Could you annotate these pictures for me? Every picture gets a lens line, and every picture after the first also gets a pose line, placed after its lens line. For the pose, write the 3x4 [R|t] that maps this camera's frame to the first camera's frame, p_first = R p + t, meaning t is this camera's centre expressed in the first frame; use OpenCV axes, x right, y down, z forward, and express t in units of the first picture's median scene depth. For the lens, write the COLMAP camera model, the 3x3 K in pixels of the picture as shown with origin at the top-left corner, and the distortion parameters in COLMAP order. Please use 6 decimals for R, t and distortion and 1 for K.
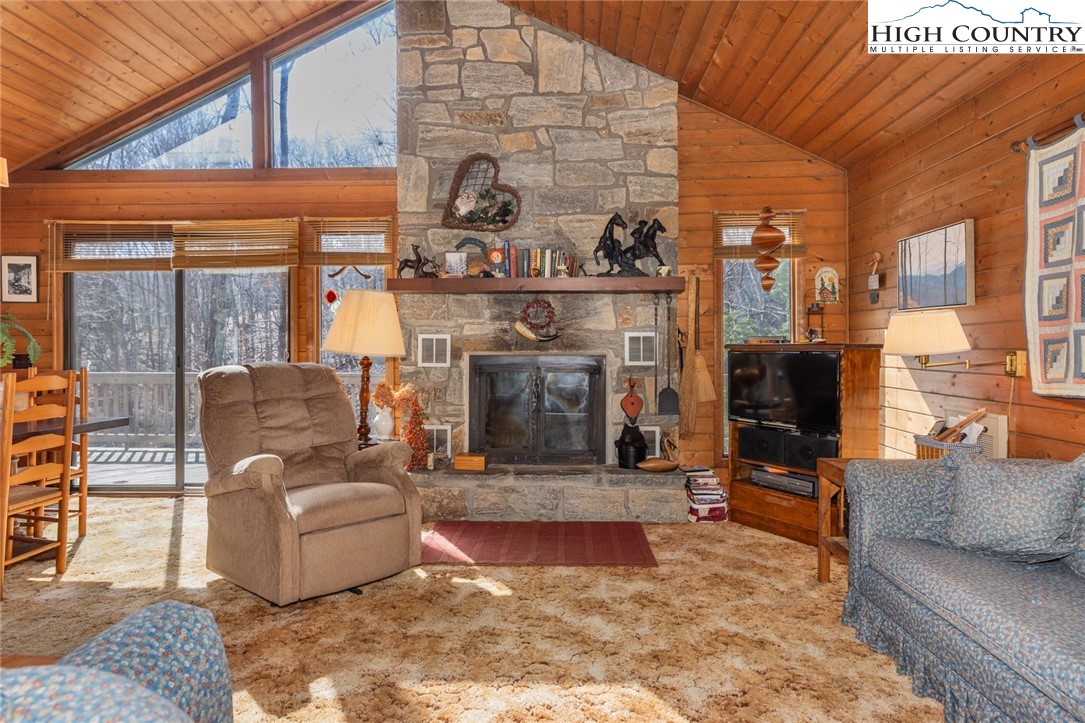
lens RADIAL K [[600.2, 0, 543.1], [0, 600.2, 352.3], [0, 0, 1]] dist [0.010411, -0.000597]
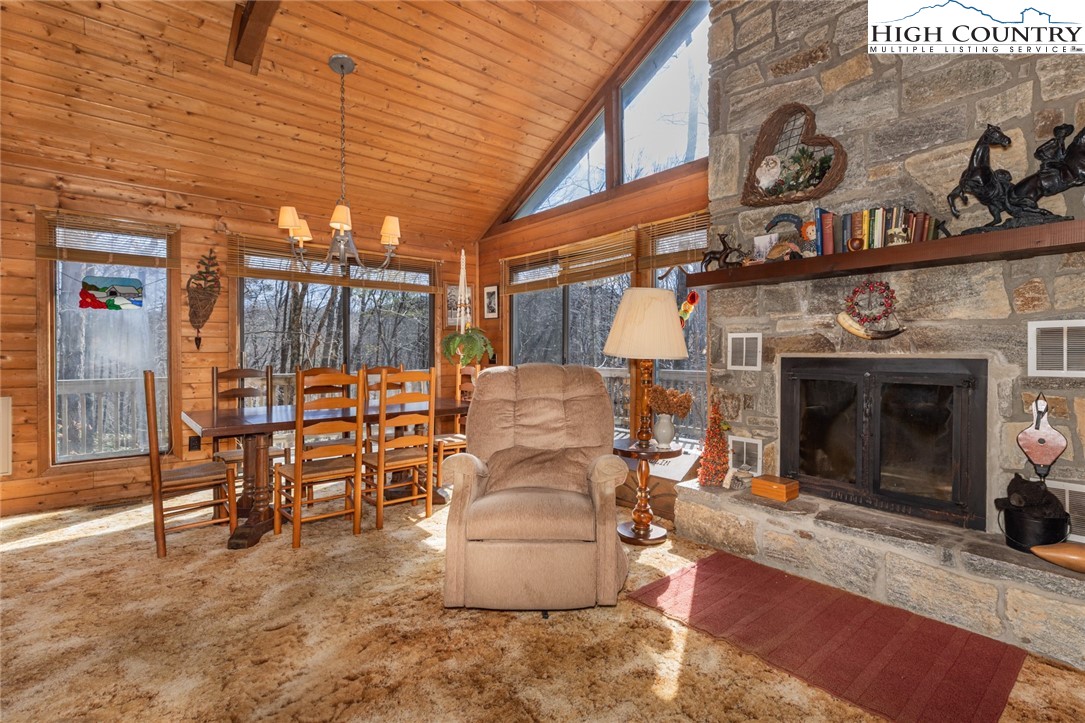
lens RADIAL K [[527.5, 0, 544.4], [0, 527.5, 354.5], [0, 0, 1]] dist [0.010000, -0.001241]
pose [[0.702378, 0.003193, -0.711797, 0.167492], [0.001473, 0.999981, 0.005940, -0.003902], [0.711802, -0.005221, 0.702360, 0.266126]]
